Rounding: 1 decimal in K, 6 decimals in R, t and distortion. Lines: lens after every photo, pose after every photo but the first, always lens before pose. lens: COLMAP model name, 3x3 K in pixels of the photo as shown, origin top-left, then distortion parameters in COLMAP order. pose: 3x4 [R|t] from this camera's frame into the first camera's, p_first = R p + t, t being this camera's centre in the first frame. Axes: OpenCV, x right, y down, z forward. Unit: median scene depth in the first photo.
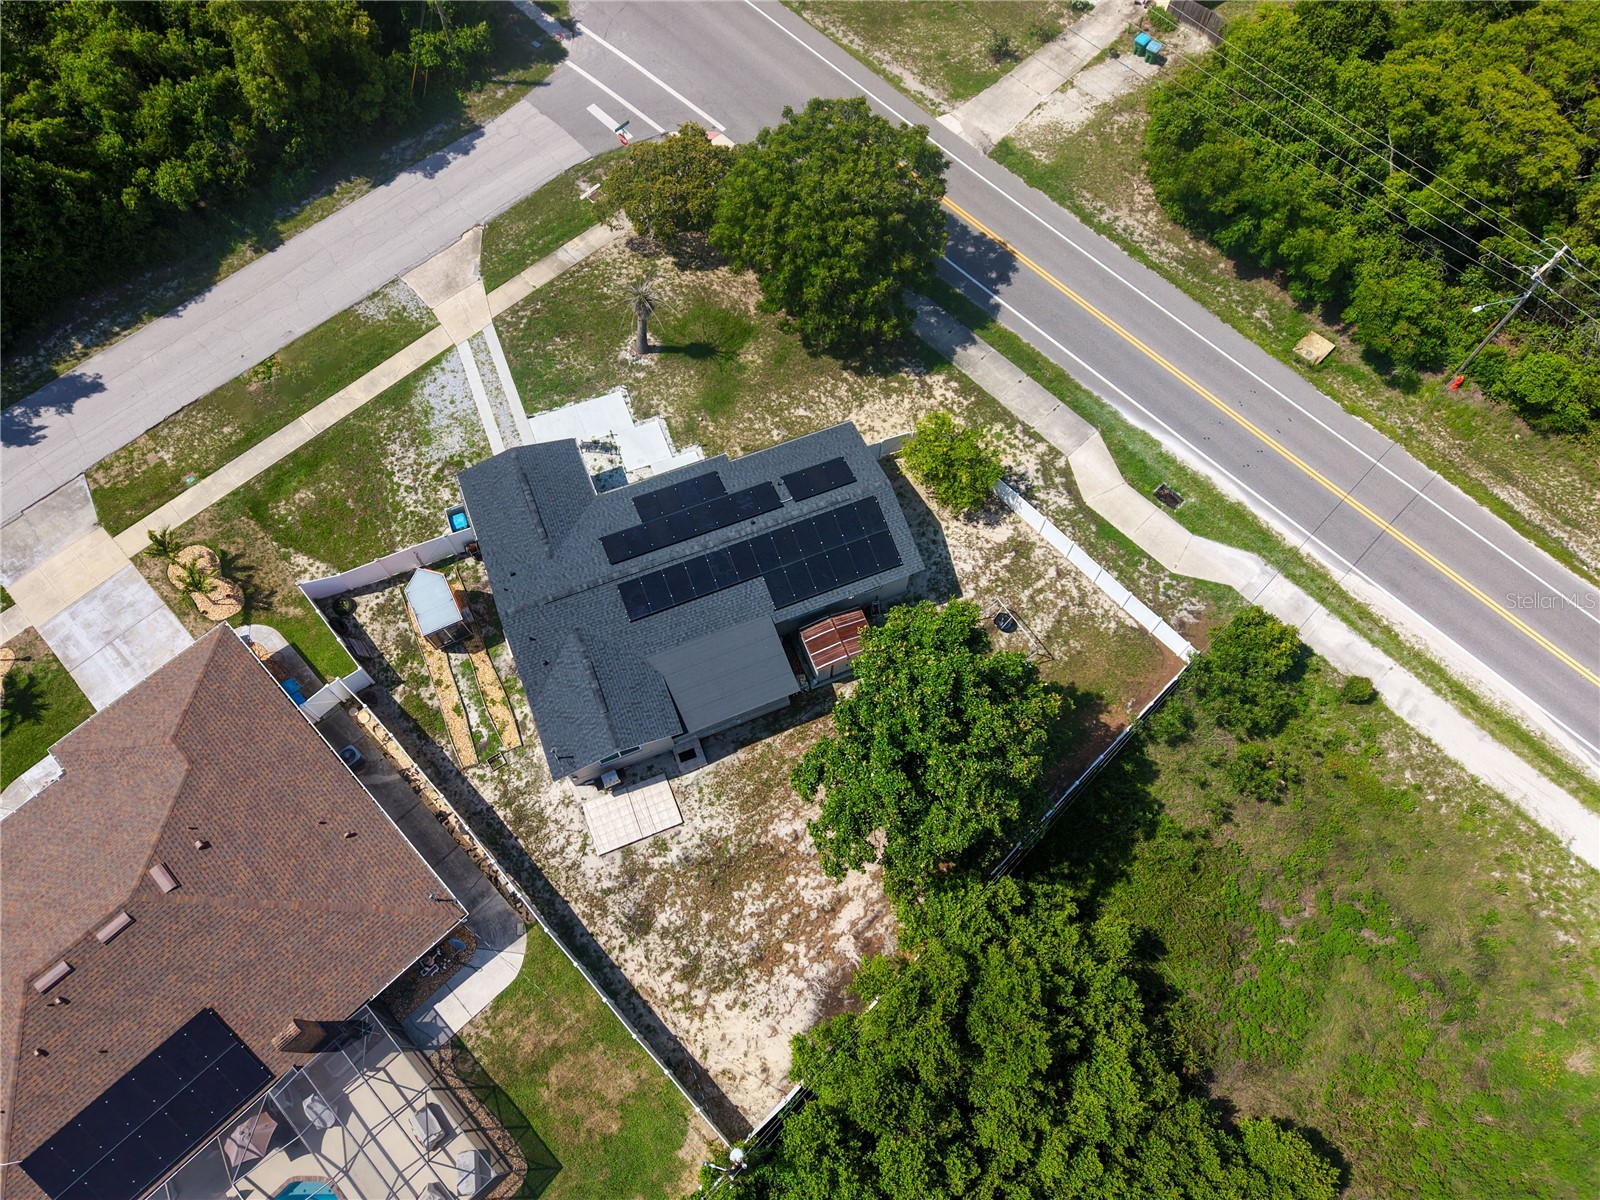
lens RADIAL K [[1070.6, 0, 807.8], [0, 1070.6, 599.3], [0, 0, 1]] dist [0.026983, -0.028528]
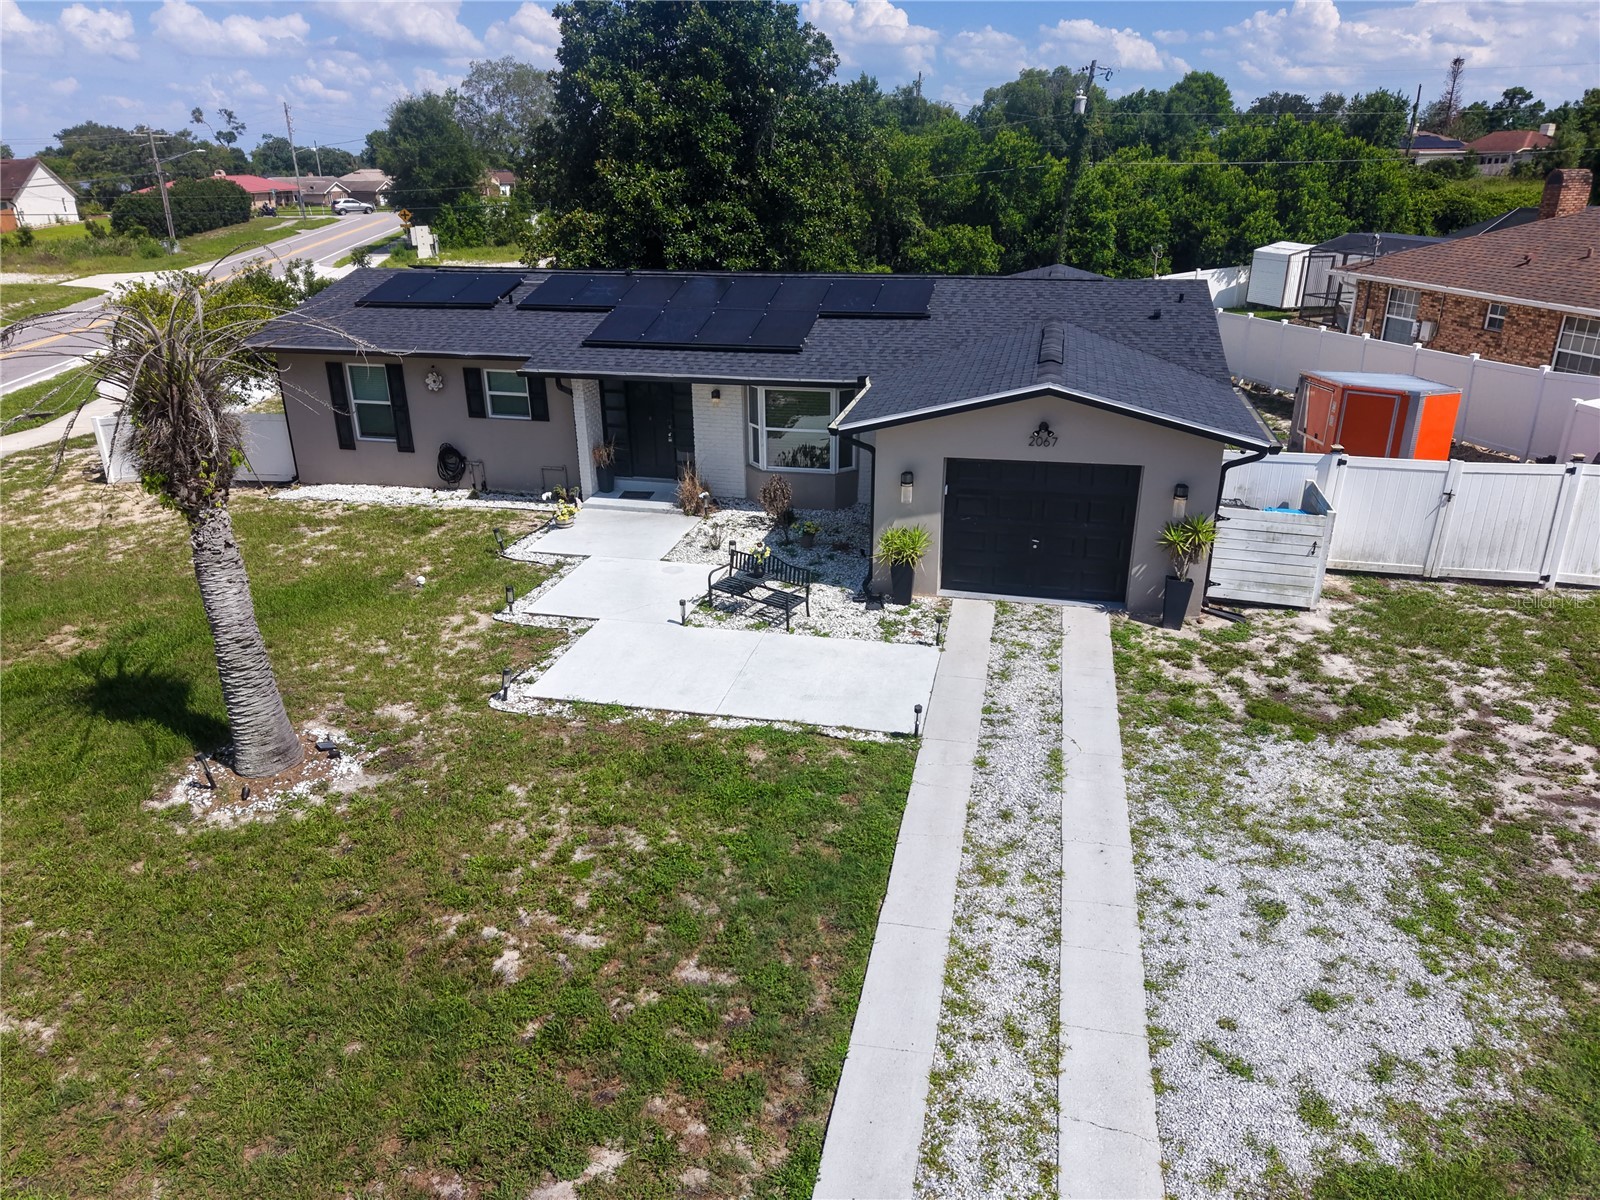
lens RADIAL K [[1070.6, 0, 796.7], [0, 1070.6, 597.6], [0, 0, 1]] dist [0.026983, -0.028528]
pose [[-0.816826, -0.227396, 0.530175, -0.354881], [0.522736, 0.096979, 0.846960, -0.375438], [-0.244011, 0.968961, 0.039653, 0.982101]]
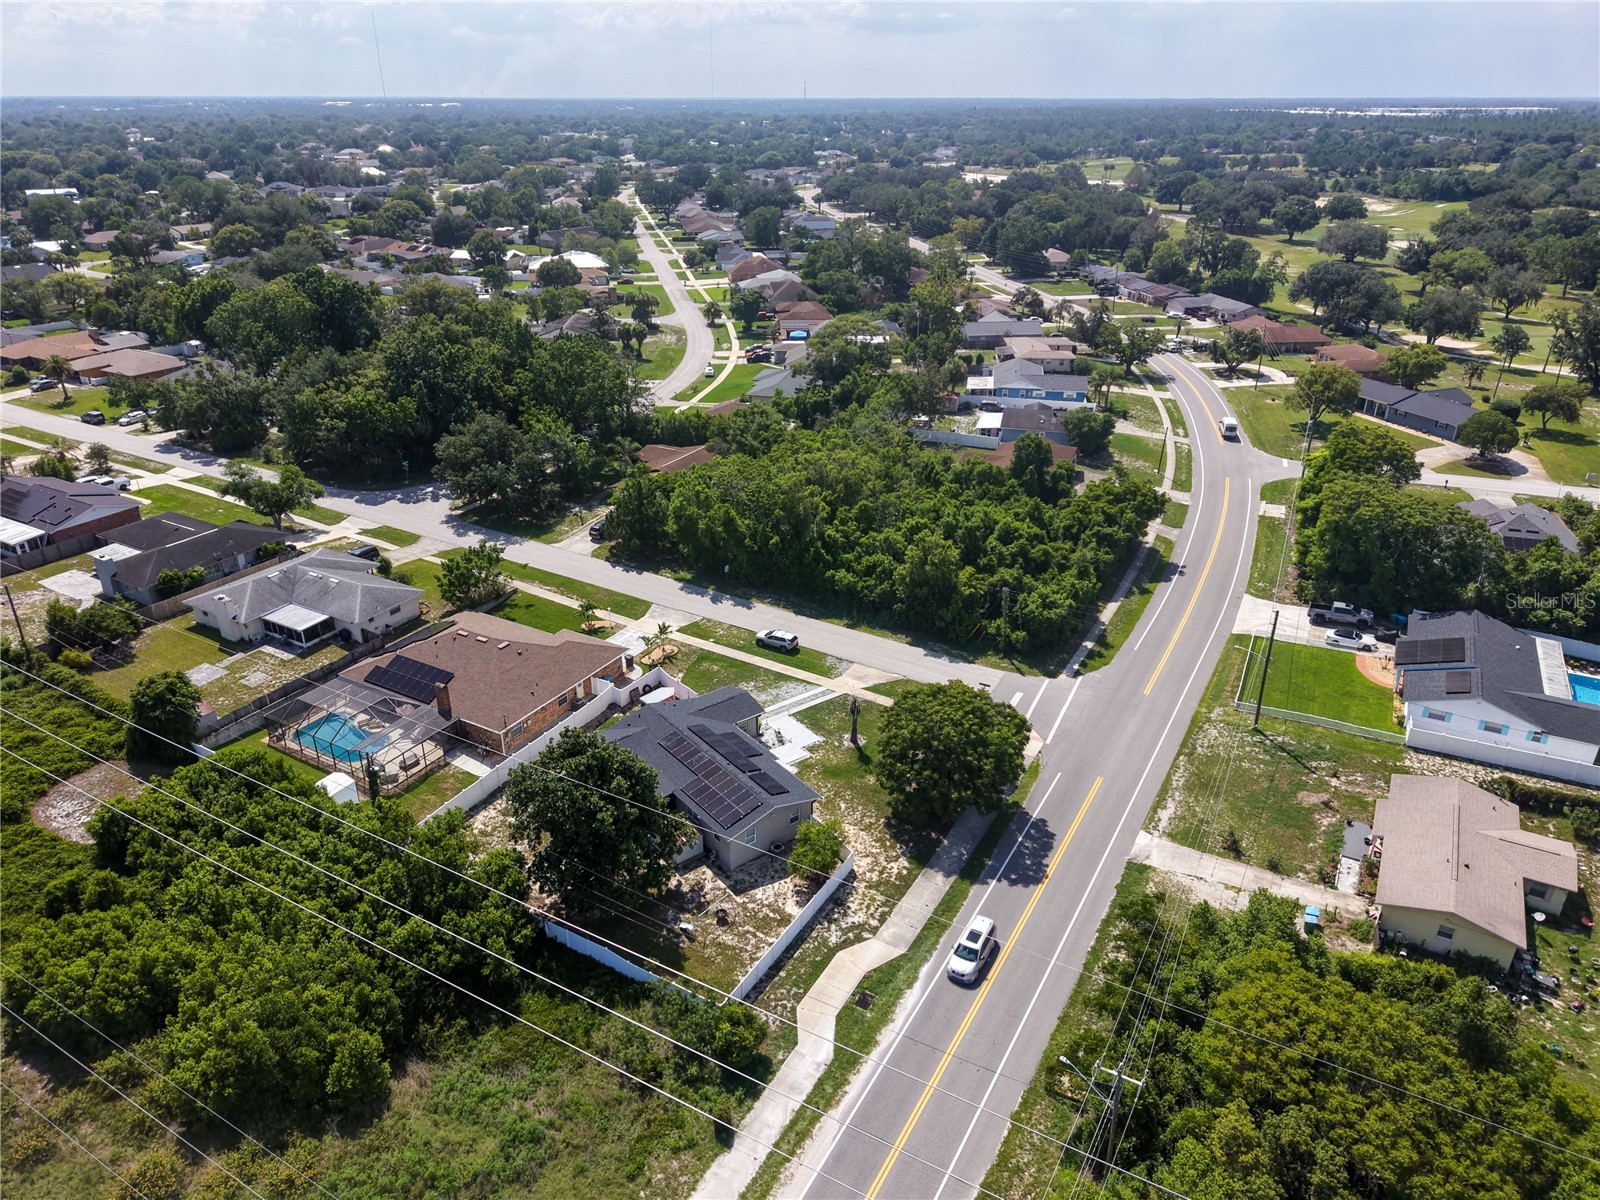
lens RADIAL K [[1070.6, 0, 797.2], [0, 1070.6, 593.5], [0, 0, 1]] dist [0.026983, -0.028528]
pose [[0.263596, 0.392629, -0.881113, 1.242038], [-0.876137, 0.479627, -0.048383, -0.194585], [0.403609, 0.784729, 0.470425, 0.013098]]
